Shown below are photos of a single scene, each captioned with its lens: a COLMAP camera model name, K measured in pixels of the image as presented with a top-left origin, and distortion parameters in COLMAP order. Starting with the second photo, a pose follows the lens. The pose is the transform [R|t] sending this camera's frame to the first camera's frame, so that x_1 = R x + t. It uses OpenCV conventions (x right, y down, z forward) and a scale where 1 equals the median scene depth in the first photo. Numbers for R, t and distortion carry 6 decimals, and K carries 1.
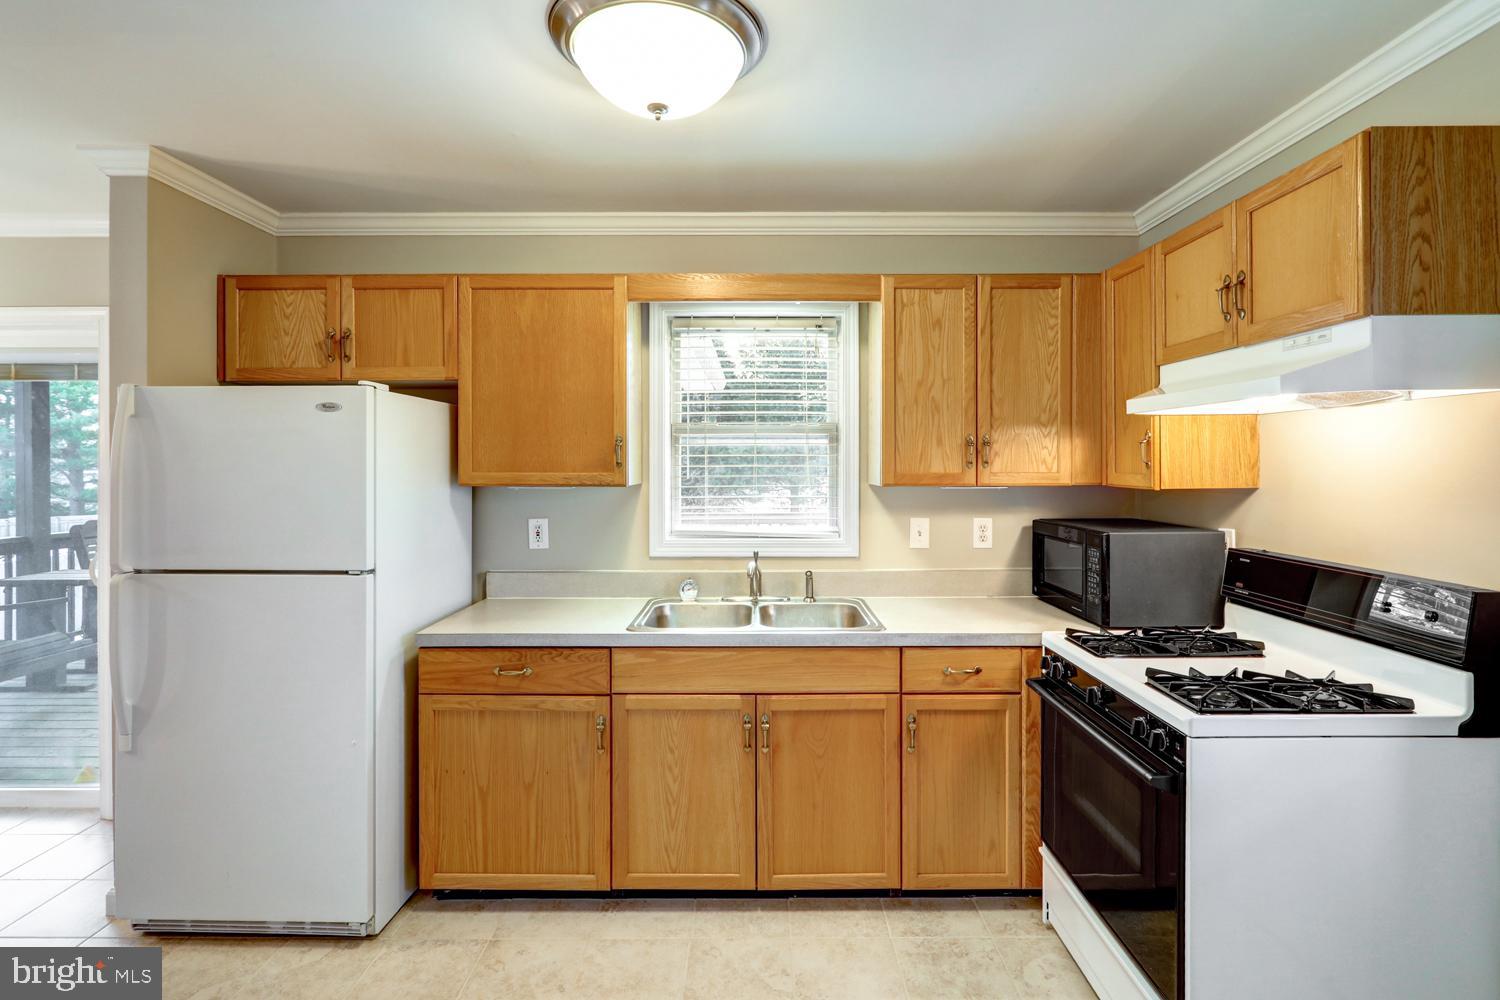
lens RADIAL K [[727.4, 0, 758.6], [0, 727.4, 466.1], [0, 0, 1]] dist [-0.007284, 0.000785]
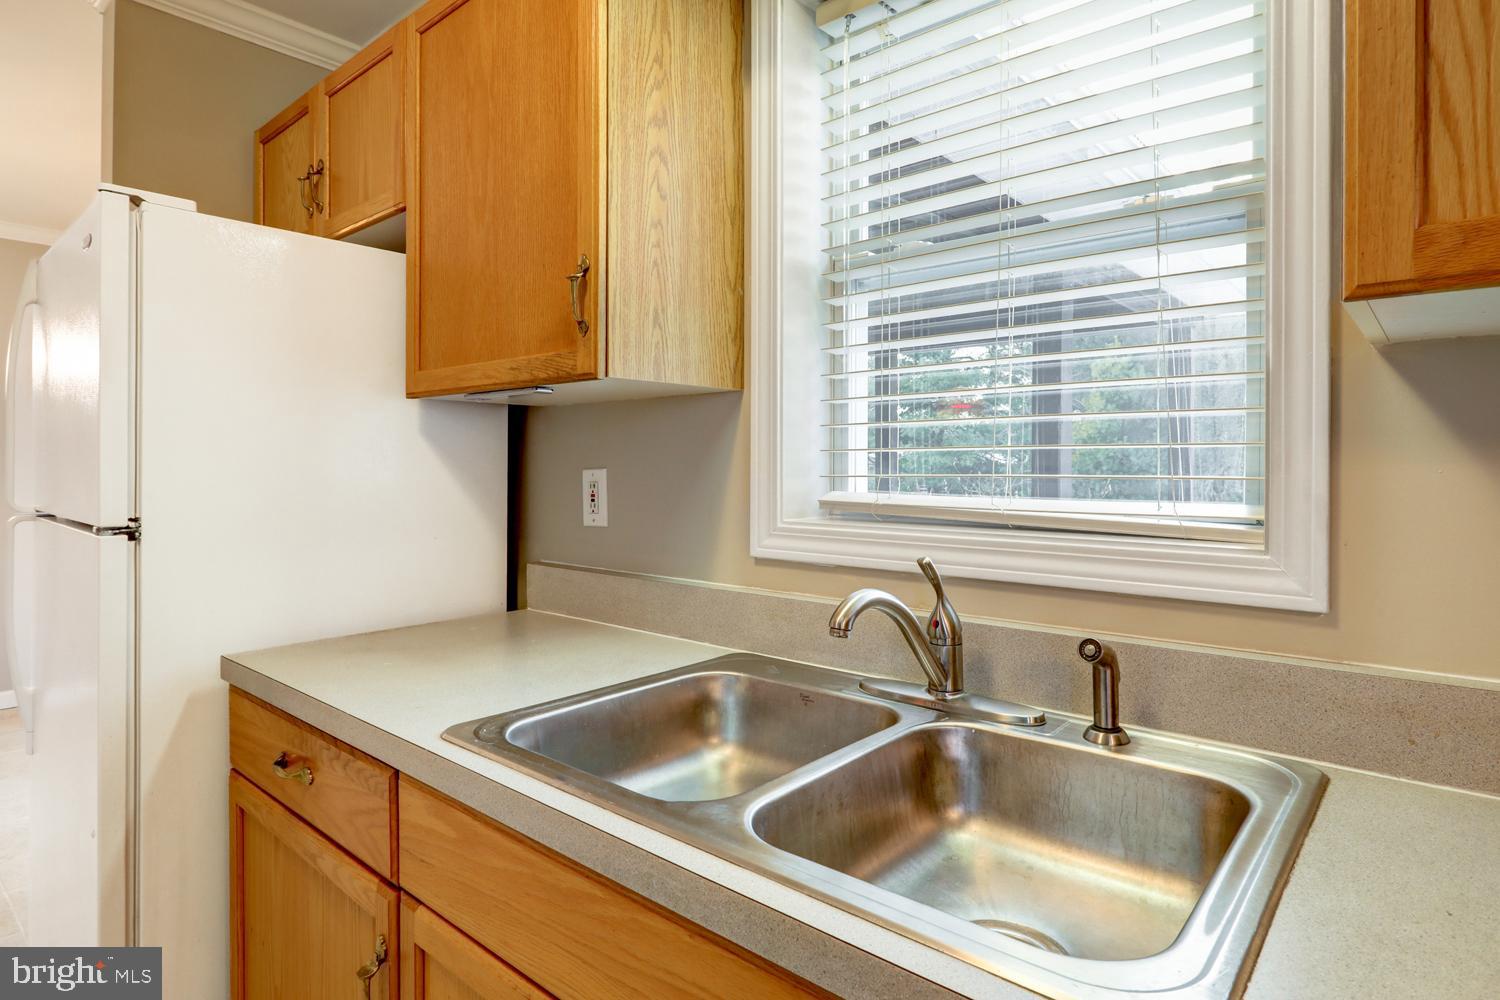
lens RADIAL K [[824.3, 0, 754.2], [0, 824.3, 464.6], [0, 0, 1]] dist [-0.001503, -0.000357]
pose [[0.749328, 0.002145, -0.662195, 0.200961], [-0.003690, 0.999993, -0.000936, 0.077465], [0.662188, 0.003145, 0.749331, 0.702270]]
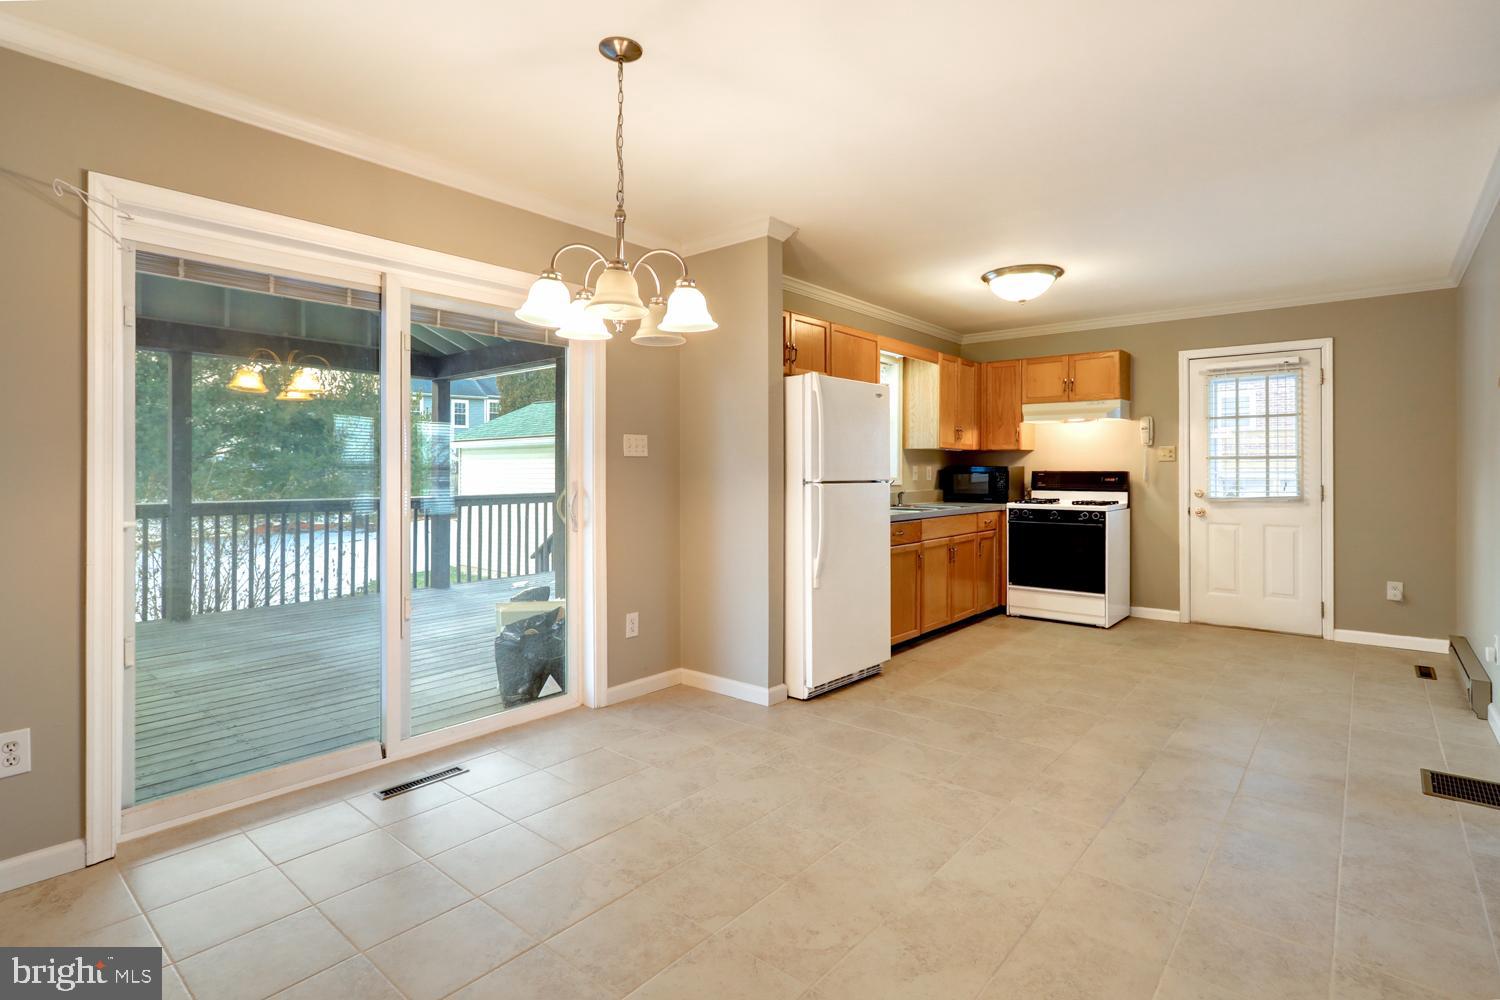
lens RADIAL K [[727.4, 0, 758.6], [0, 727.4, 466.1], [0, 0, 1]] dist [-0.007284, 0.000785]
pose [[0.640584, 0.005372, 0.767869, -1.857750], [0.000850, 0.999970, -0.007704, 0.098278], [-0.767888, 0.005588, 0.640560, 0.007969]]
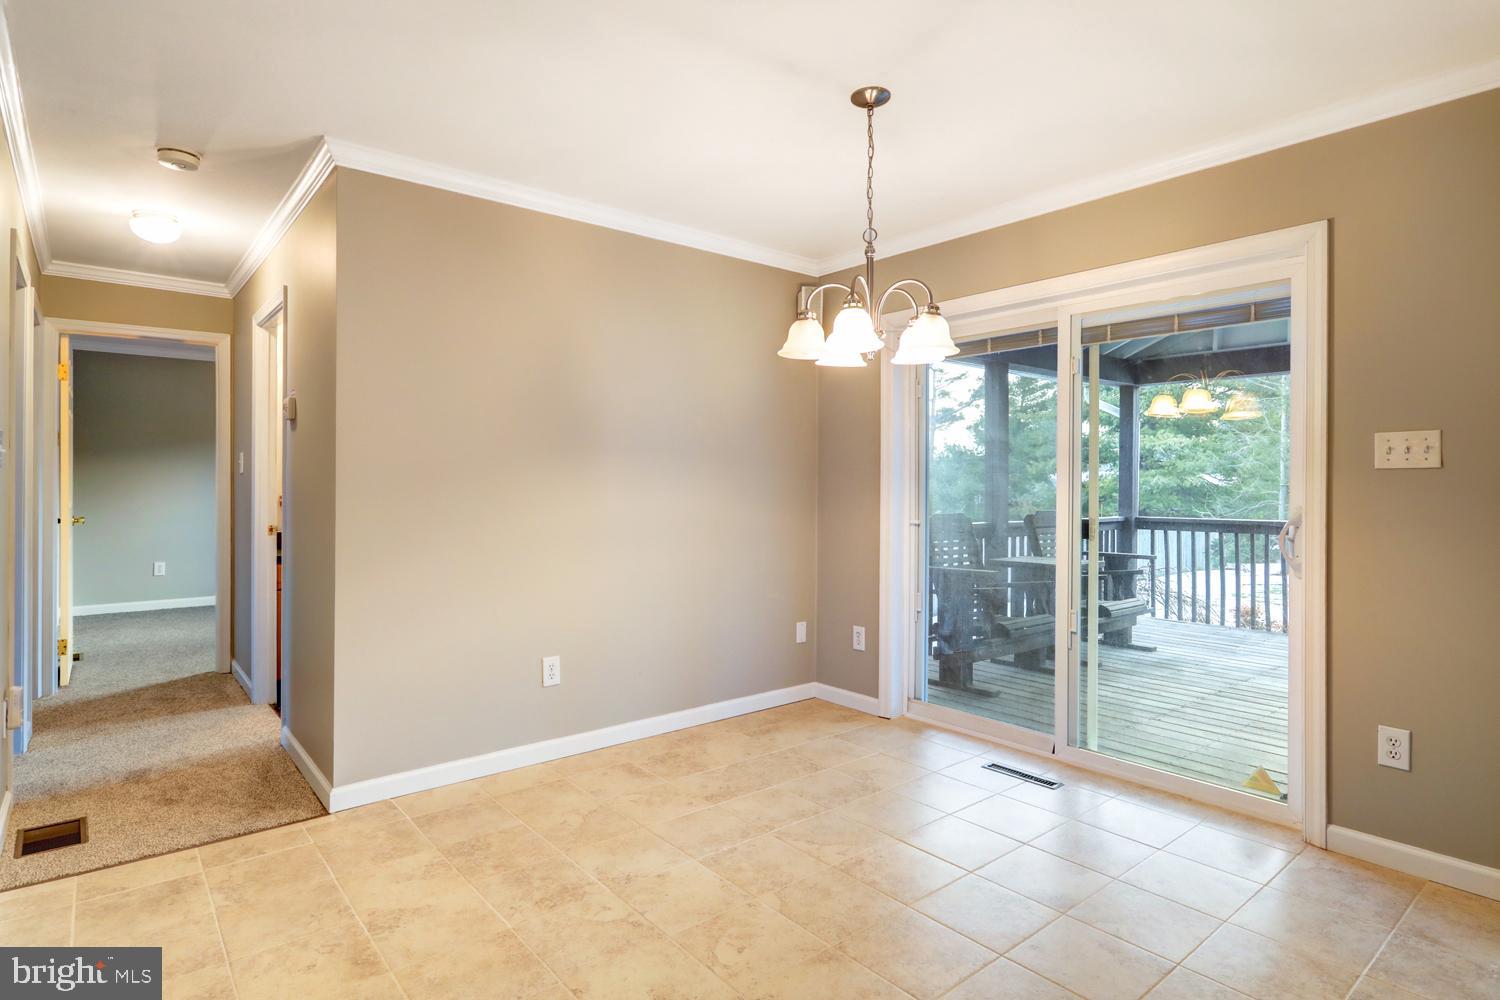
lens RADIAL K [[794.2, 0, 754.2], [0, 794.2, 479.6], [0, 0, 1]] dist [-0.013283, 0.000133]
pose [[0.642170, -0.002447, -0.766558, -0.708095], [-0.005877, 0.999950, -0.008116, 0.093605], [0.766540, 0.009717, 0.642123, -0.067267]]
